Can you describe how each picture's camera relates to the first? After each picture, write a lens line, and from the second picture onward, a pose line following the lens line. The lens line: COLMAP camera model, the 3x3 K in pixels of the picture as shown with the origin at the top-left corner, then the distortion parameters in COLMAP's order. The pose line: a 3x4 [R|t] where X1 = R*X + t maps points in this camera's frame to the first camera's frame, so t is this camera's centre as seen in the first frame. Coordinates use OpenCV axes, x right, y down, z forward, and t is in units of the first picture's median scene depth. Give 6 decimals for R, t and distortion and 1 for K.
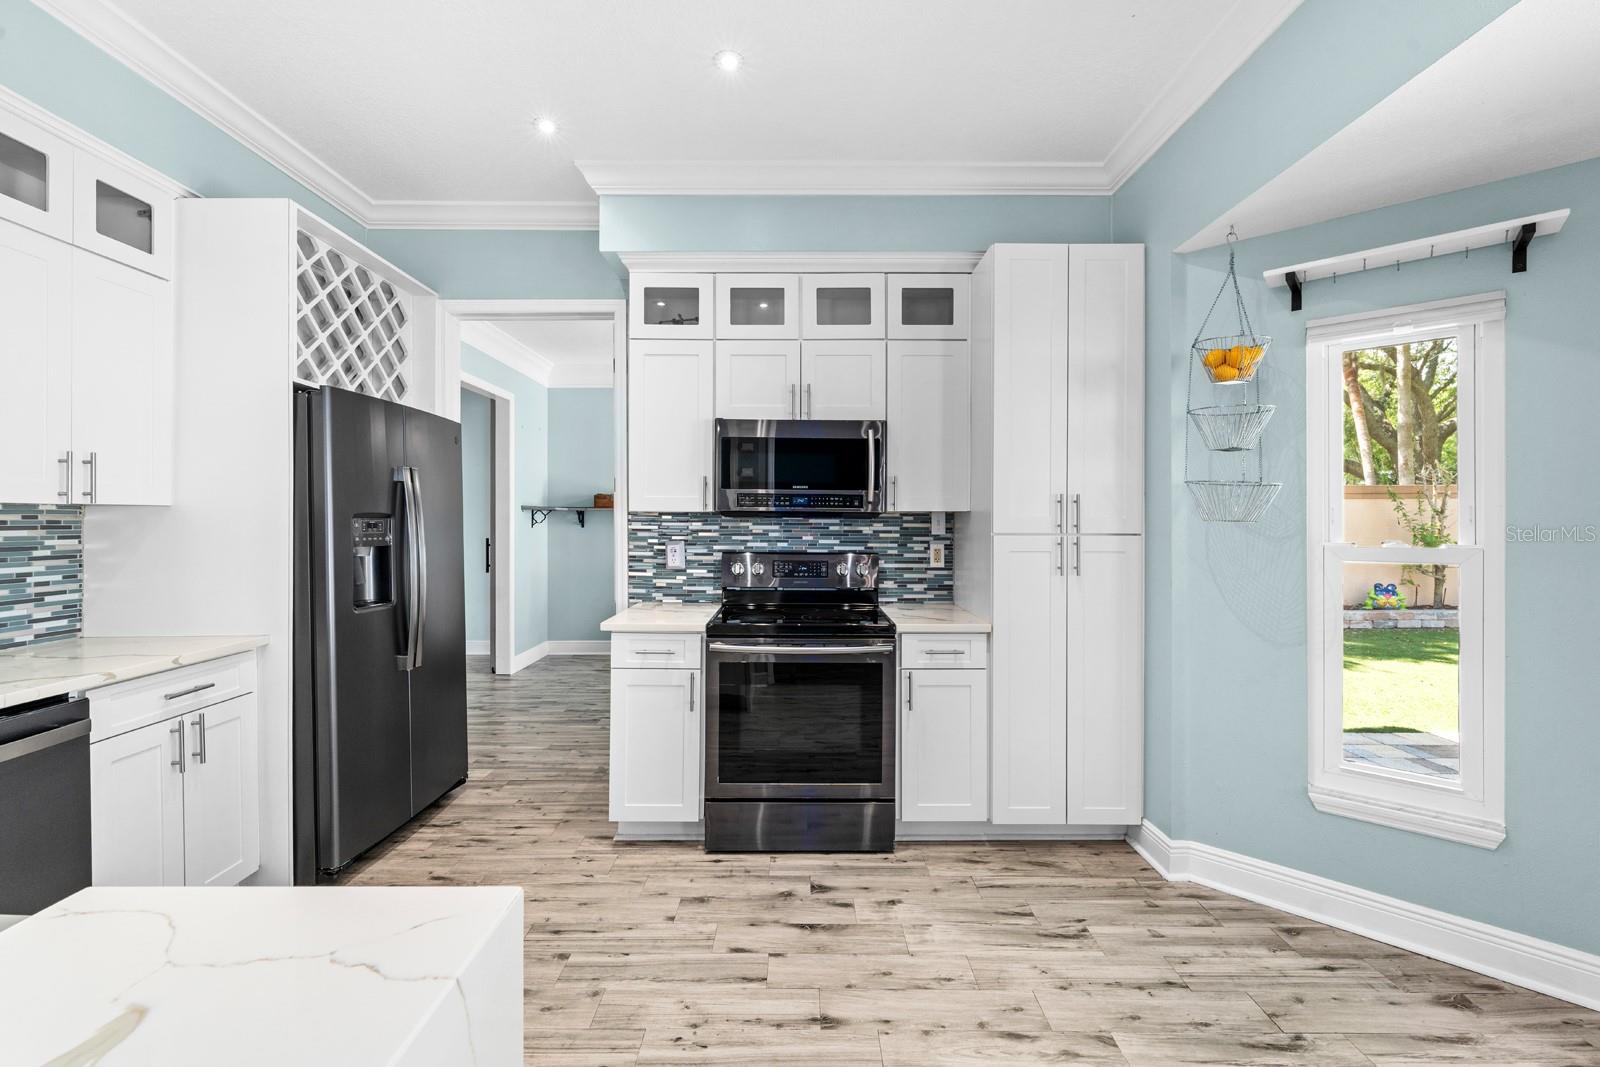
lens RADIAL K [[655.7, 0, 804.2], [0, 655.7, 521.7], [0, 0, 1]] dist [-0.000484, -0.000065]
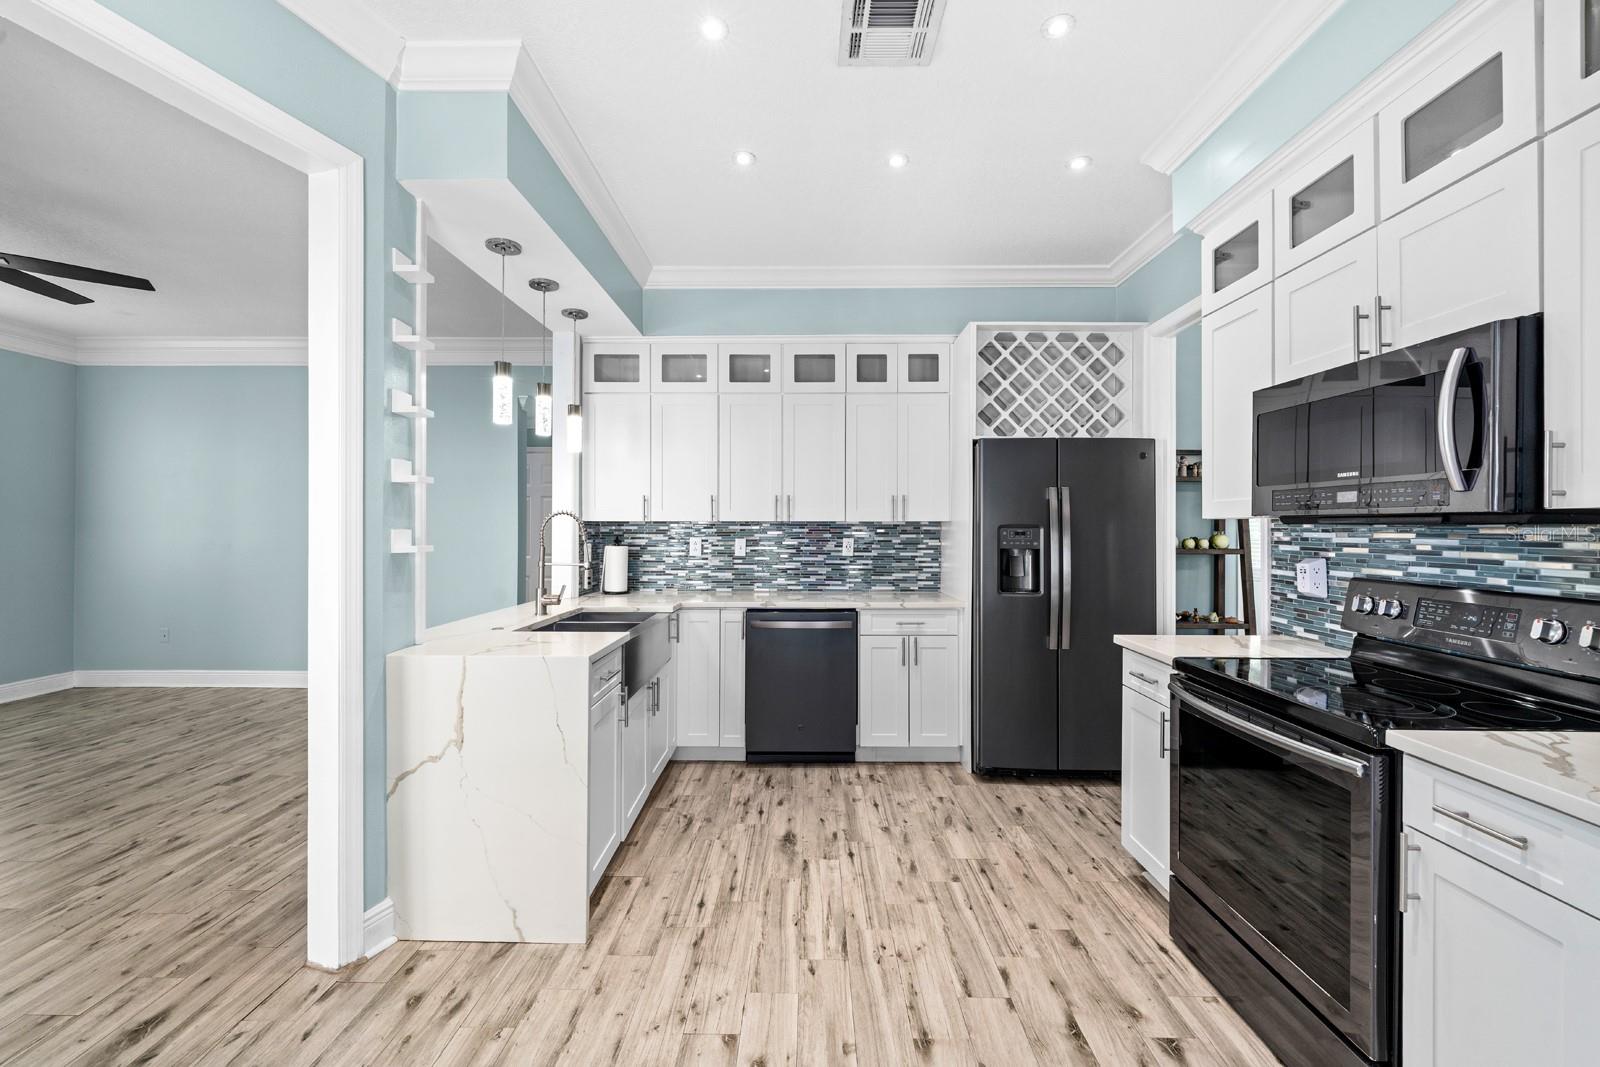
lens RADIAL K [[649.3, 0, 796.1], [0, 649.3, 526.9], [0, 0, 1]] dist [-0.000593, 0.000044]
pose [[-0.020232, -0.005342, -0.999781, 0.664478], [-0.004666, 0.999975, -0.005248, 0.001324], [0.999784, 0.004559, -0.020256, 0.545957]]
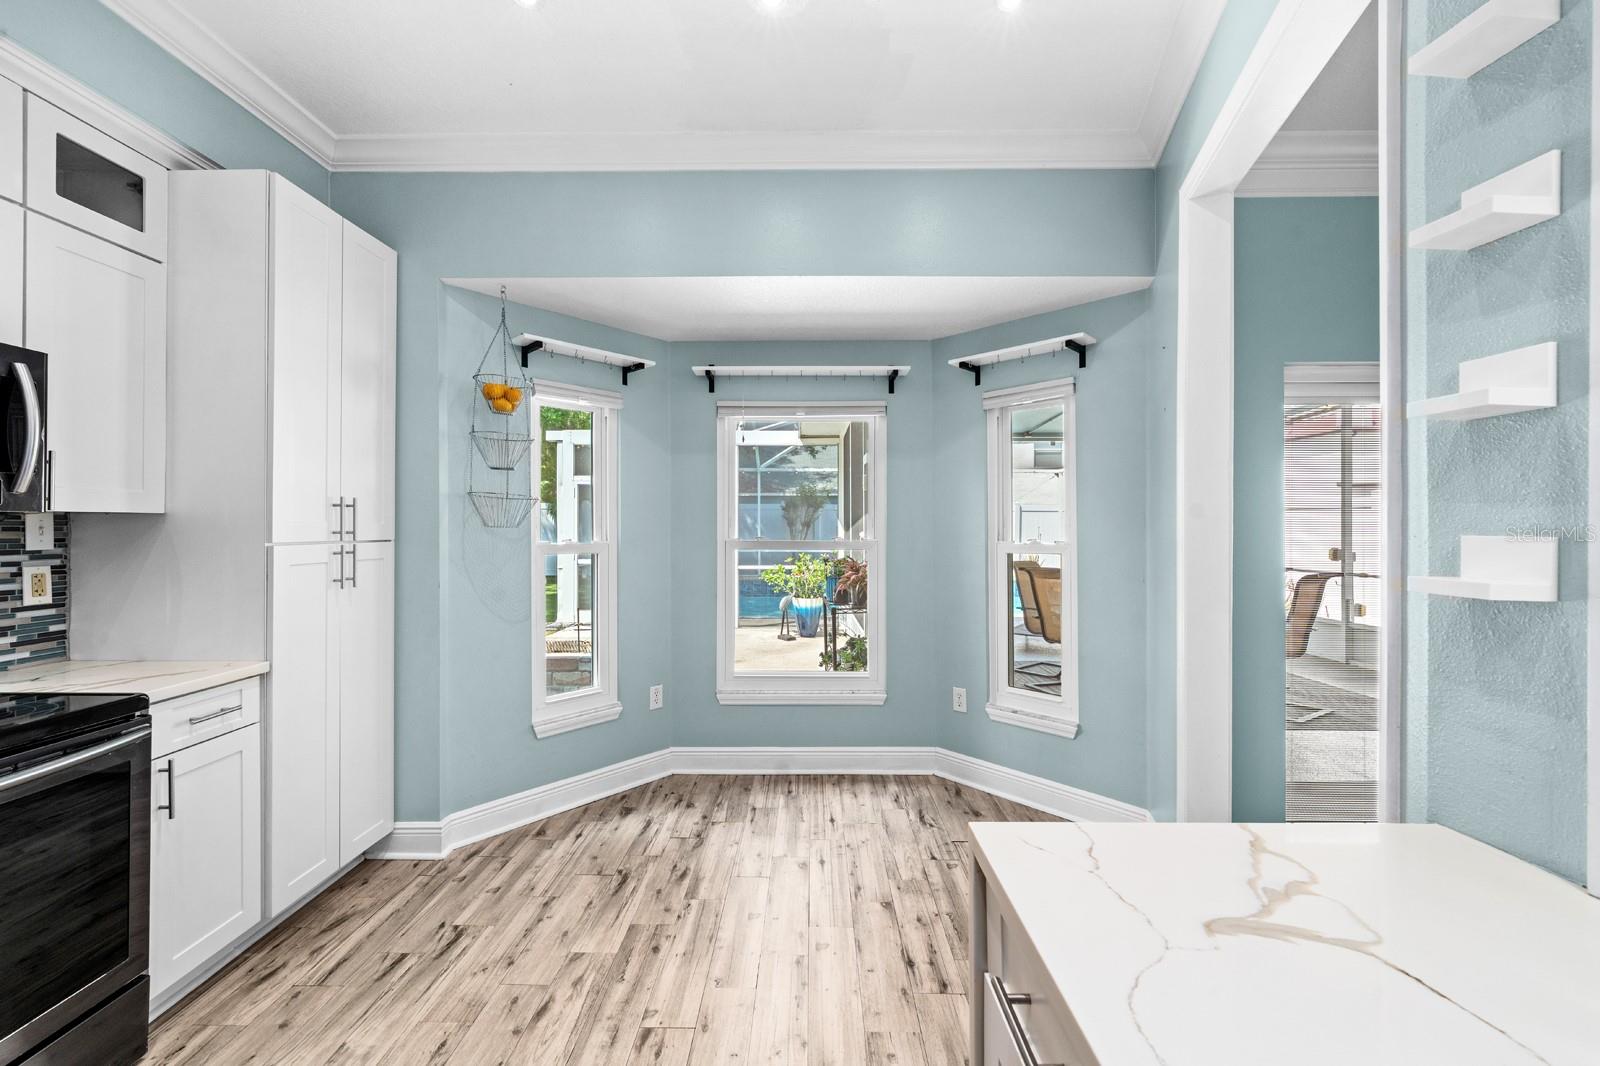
lens RADIAL K [[649.3, 0, 796.1], [0, 649.3, 526.4], [0, 0, 1]] dist [-0.000593, 0.000044]
pose [[0.028242, -0.001439, 0.999600, -0.464389], [0.001708, 0.999998, 0.001392, -0.002400], [-0.999600, 0.001668, 0.028244, 0.358673]]
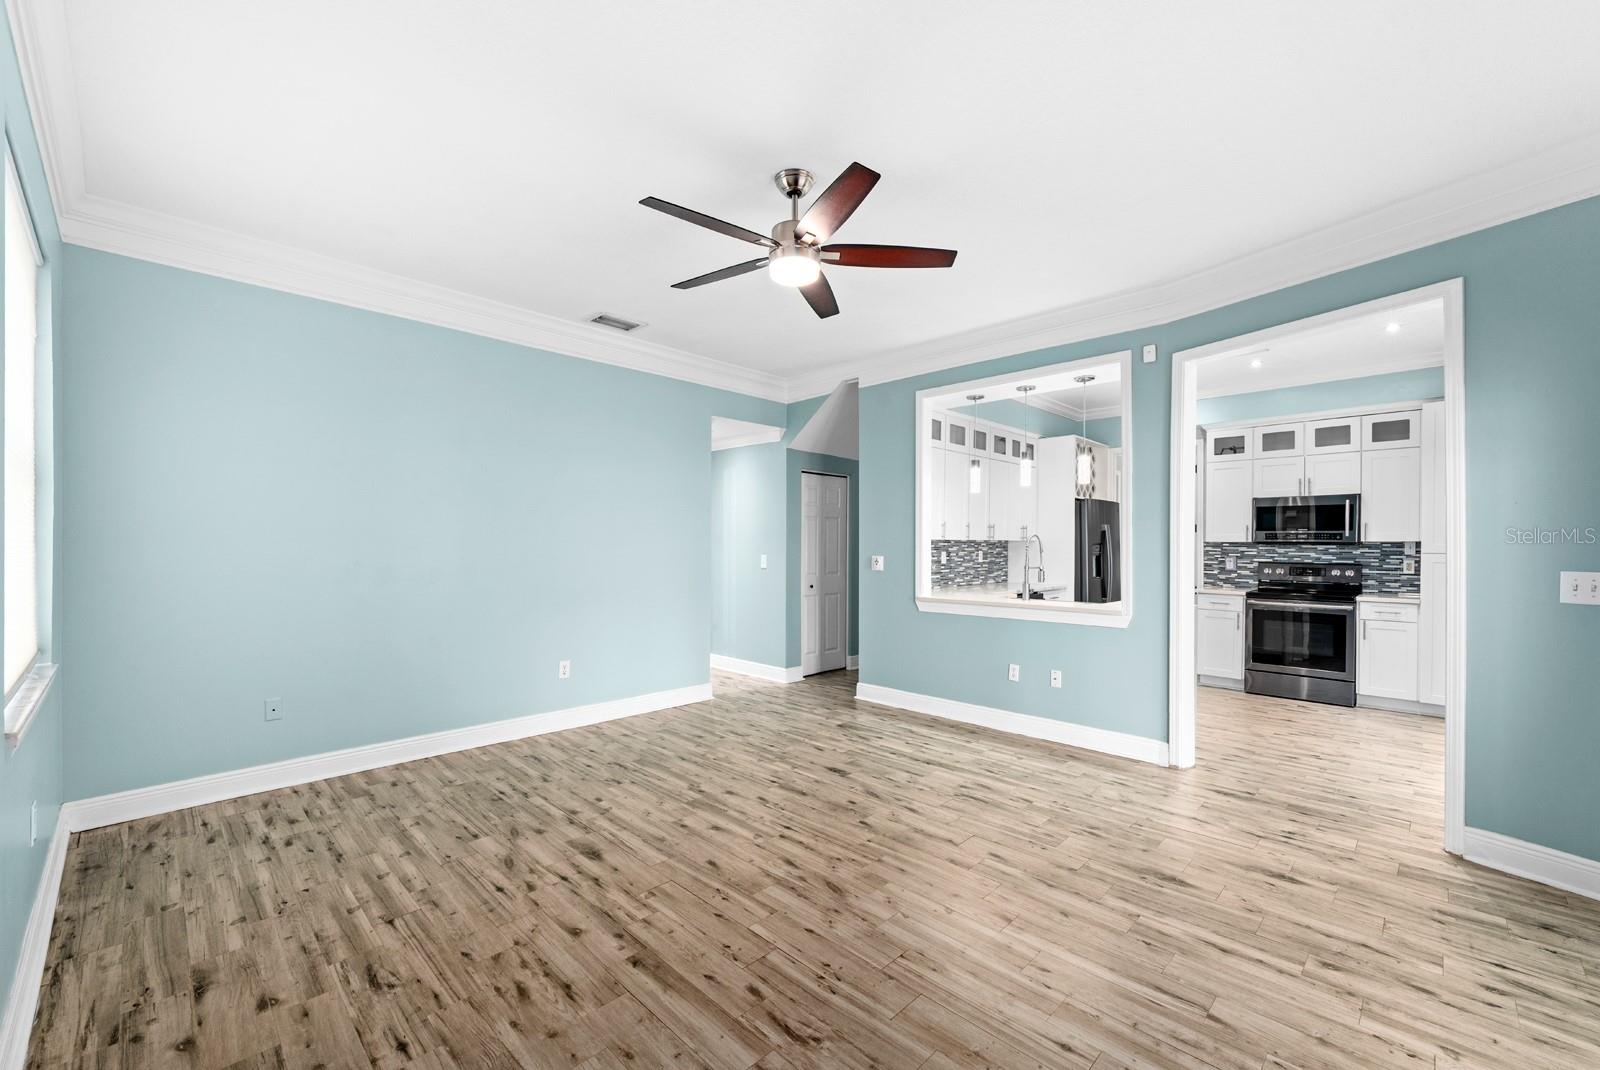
lens RADIAL K [[654.2, 0, 800.3], [0, 654.2, 546.7], [0, 0, 1]] dist [-0.000646, -0.000194]
pose [[0.709374, 0.002880, -0.704827, 0.347951], [-0.004597, 0.999989, -0.000541, 0.008819], [0.704818, 0.003624, 0.709379, -1.677725]]
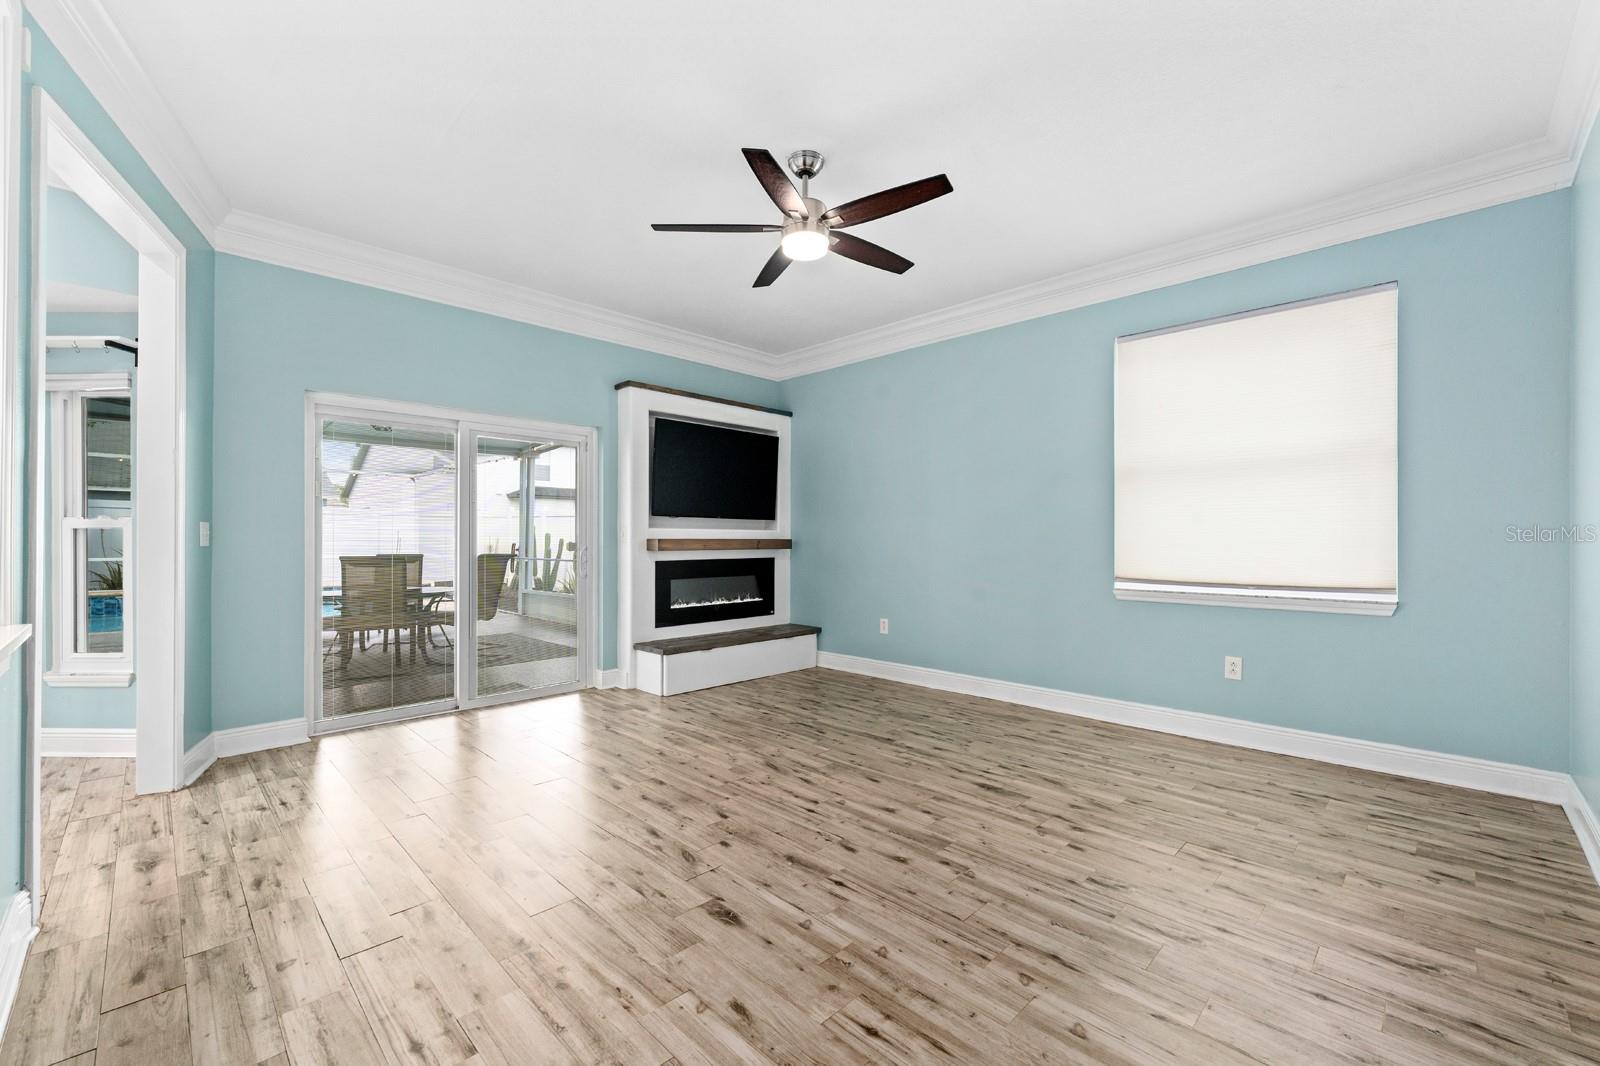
lens RADIAL K [[654.2, 0, 800.3], [0, 654.2, 544.7], [0, 0, 1]] dist [-0.000646, -0.000194]
pose [[-0.705776, -0.008194, 0.708387, -1.205094], [-0.000553, 0.999939, 0.011016, 0.069050], [-0.708434, 0.007383, -0.705738, -0.127088]]
